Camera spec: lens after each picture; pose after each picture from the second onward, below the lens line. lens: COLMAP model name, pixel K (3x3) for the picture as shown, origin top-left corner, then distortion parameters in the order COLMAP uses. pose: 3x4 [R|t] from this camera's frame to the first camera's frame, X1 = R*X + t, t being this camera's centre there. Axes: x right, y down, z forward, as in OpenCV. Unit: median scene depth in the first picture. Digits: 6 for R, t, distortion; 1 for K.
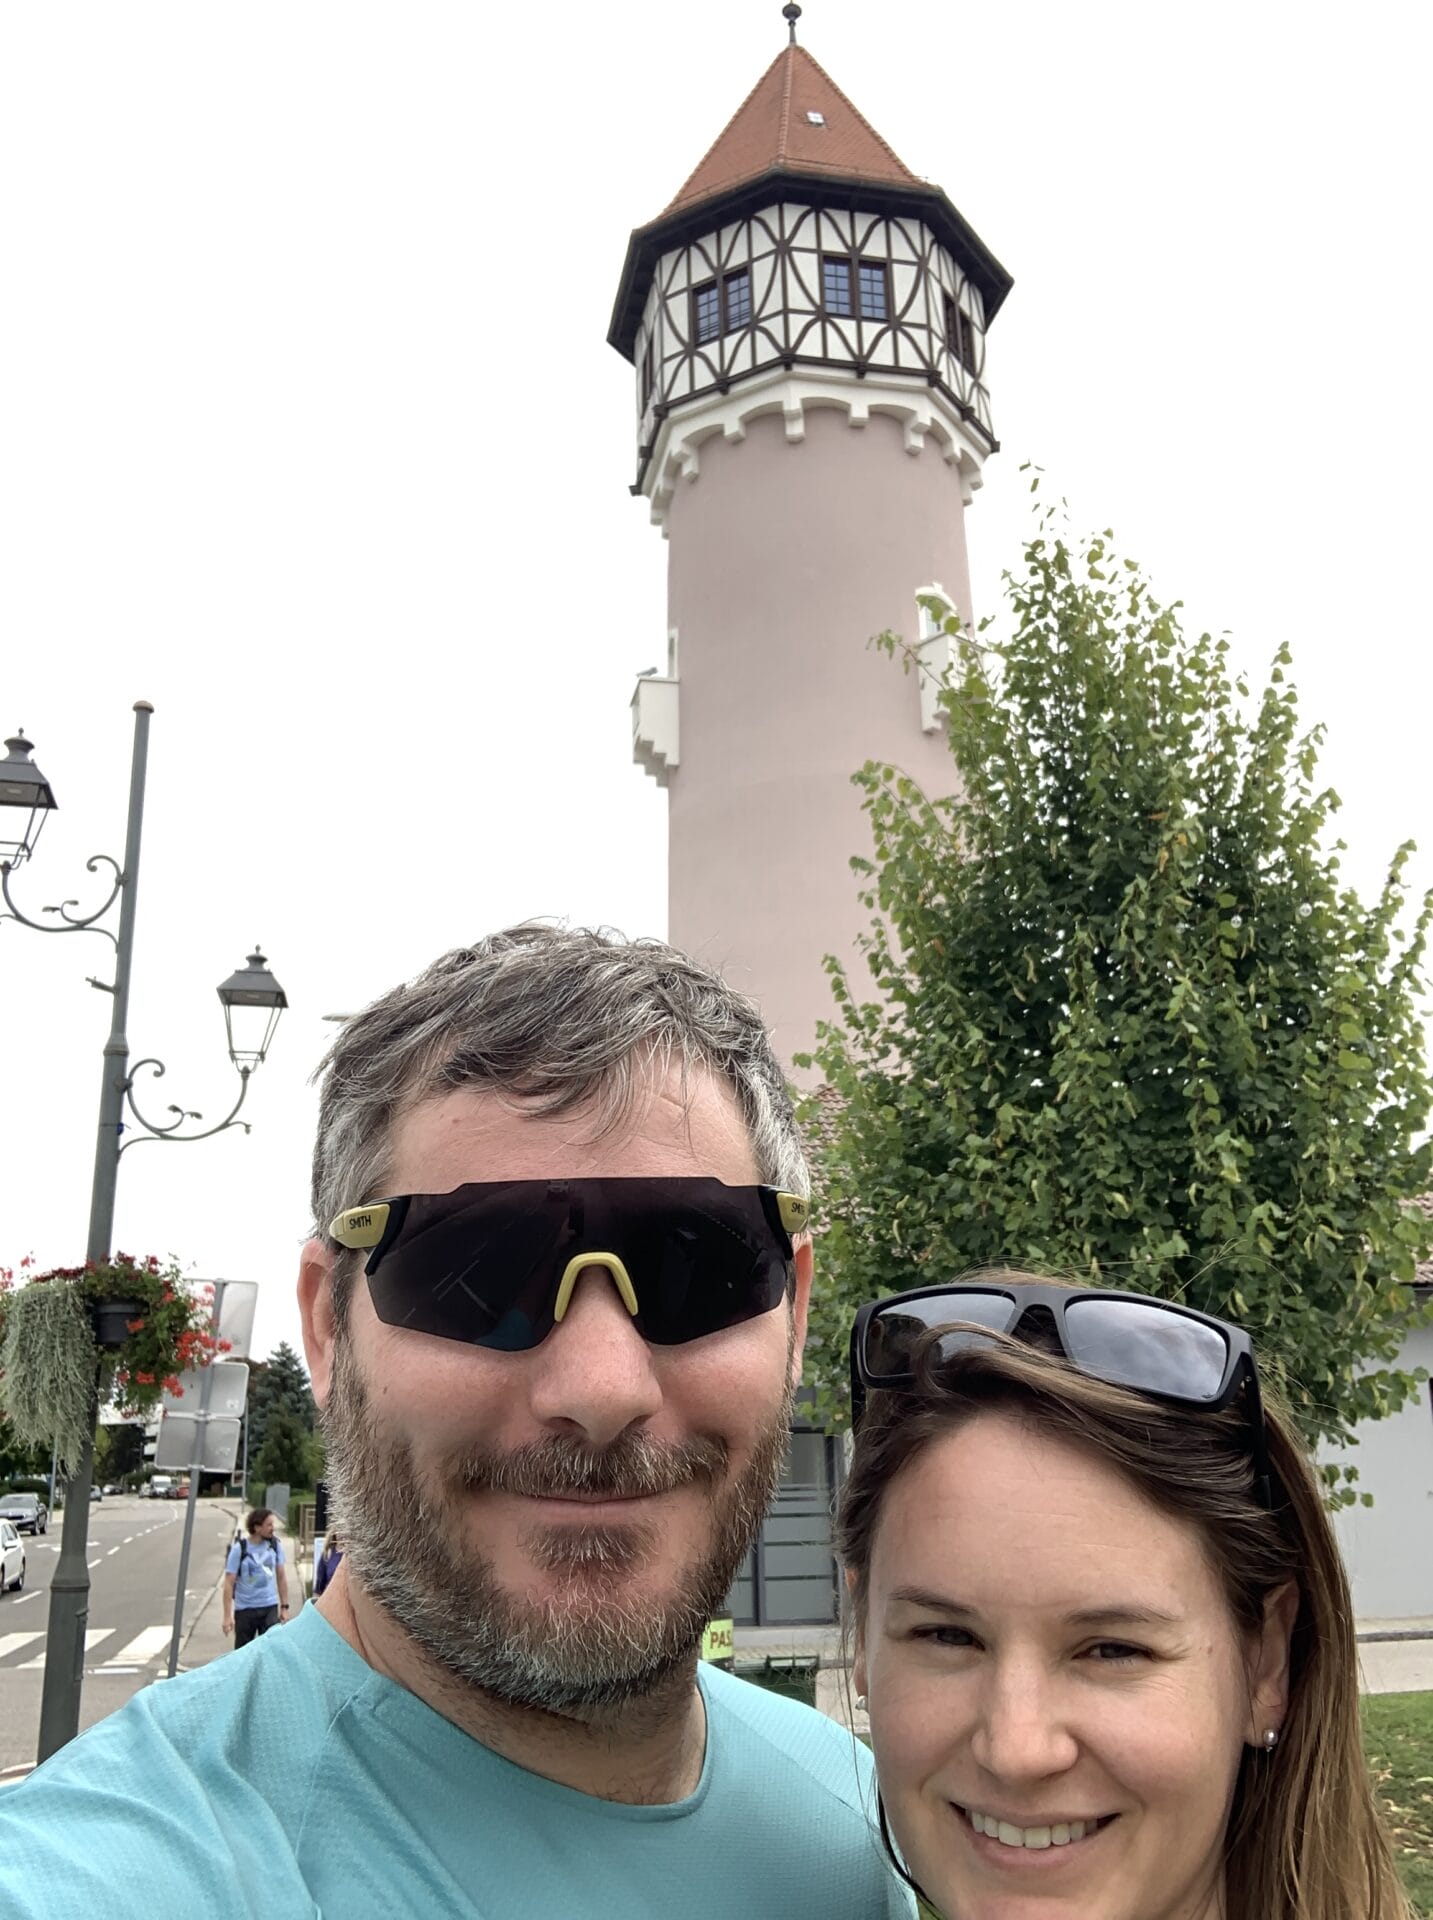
lens RADIAL K [[1849.3, 0, 716.5], [0, 1849.3, 960.0], [0, 0, 1]] dist [0.011330, -0.009258]
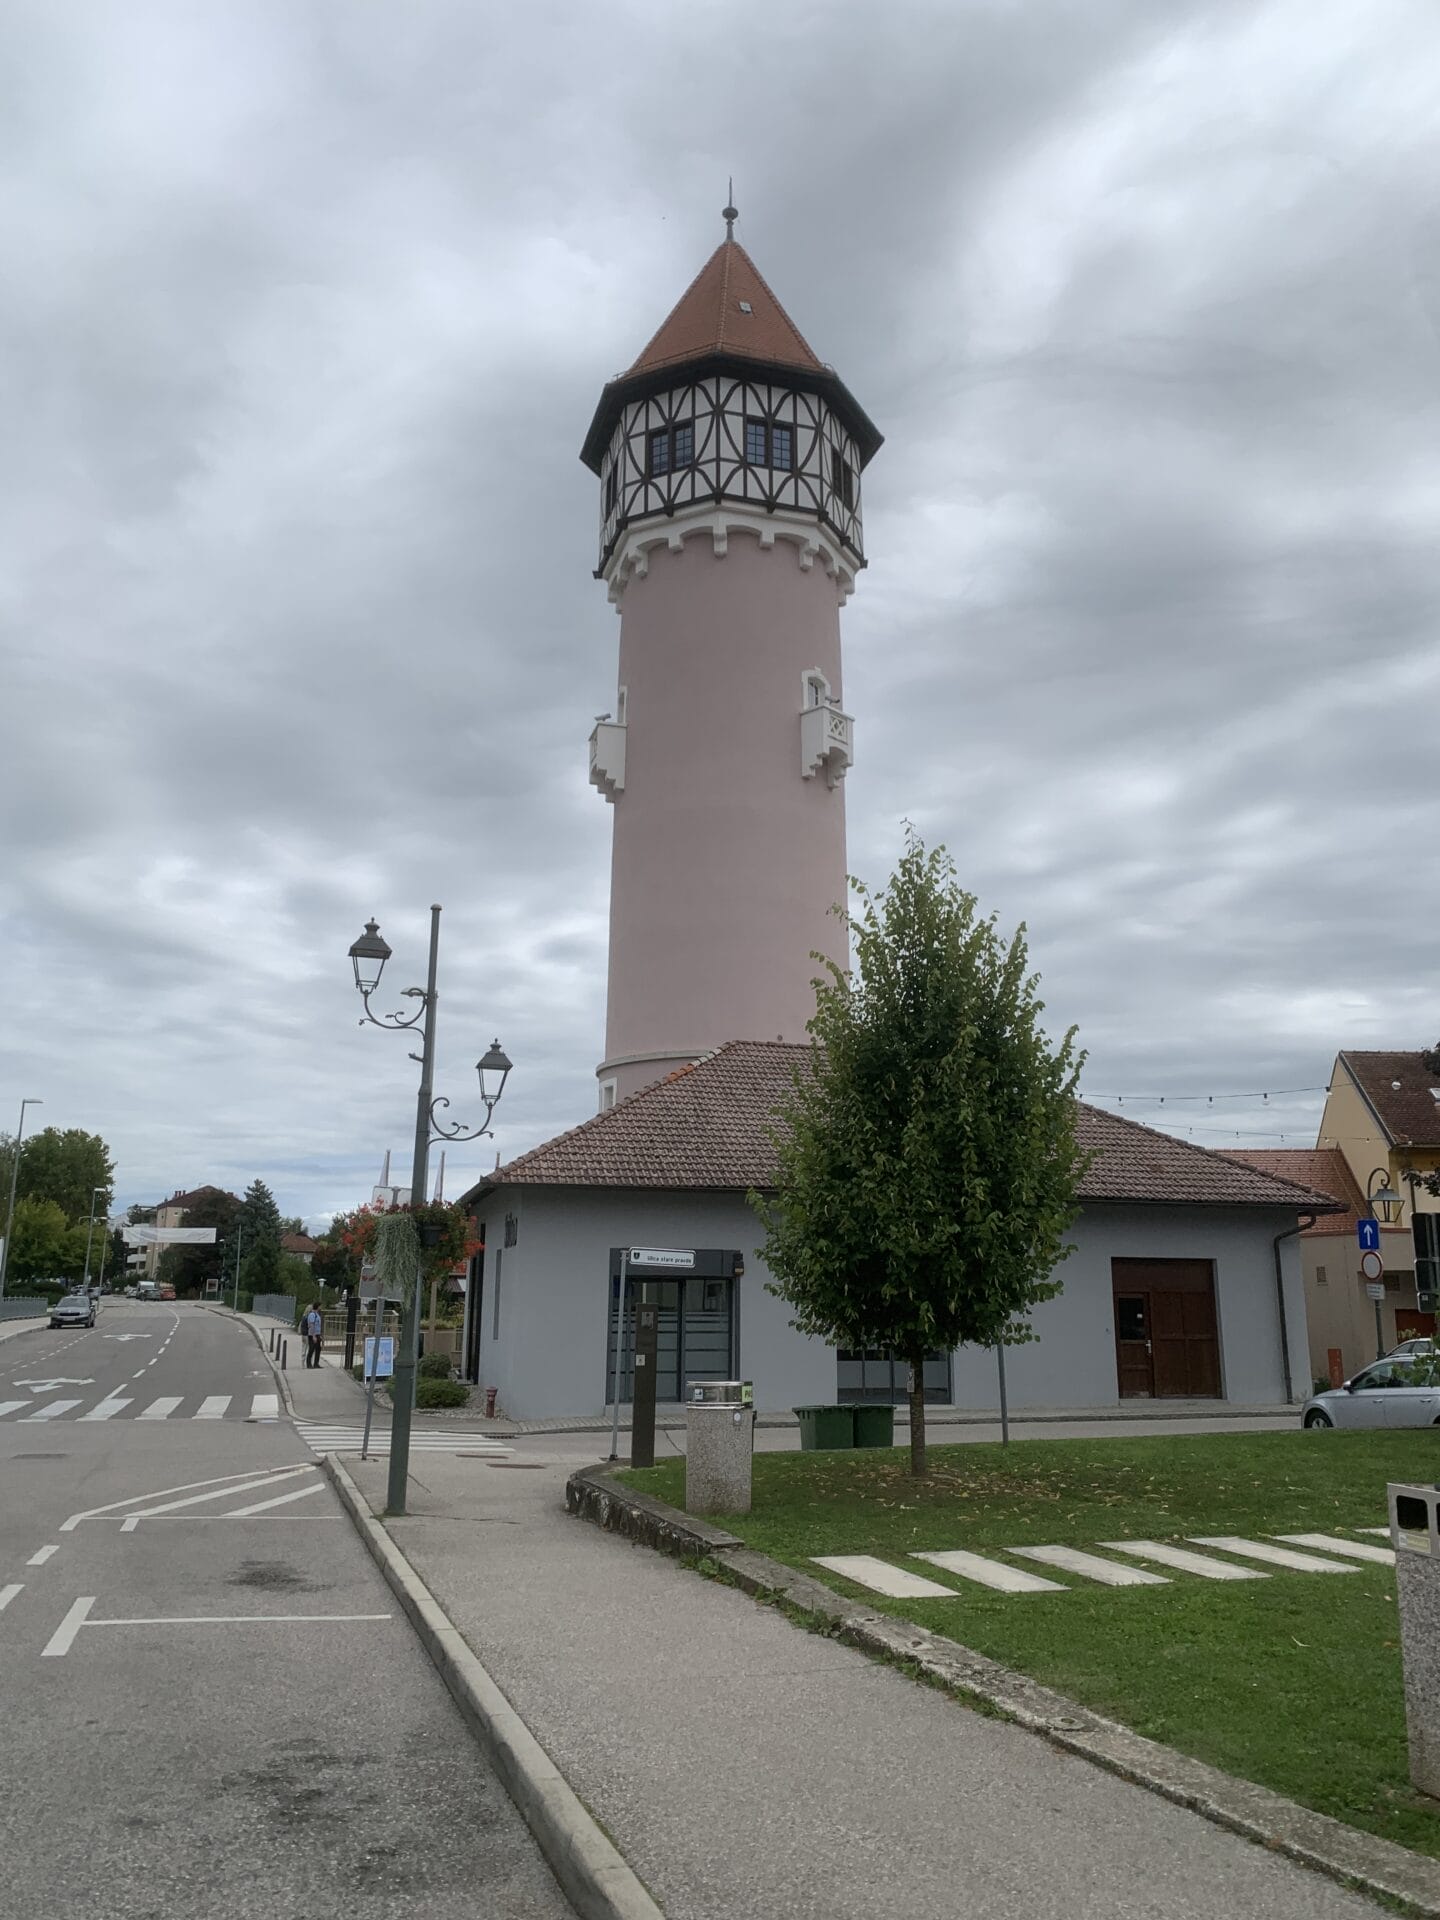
lens RADIAL K [[1487.8, 0, 724.9], [0, 1487.8, 950.7], [0, 0, 1]] dist [0.019562, -0.030323]
pose [[0.995748, 0.047413, 0.078984, -0.026829], [-0.050869, 0.997807, 0.042339, -0.034881], [-0.076804, -0.046176, 0.995976, -0.109848]]
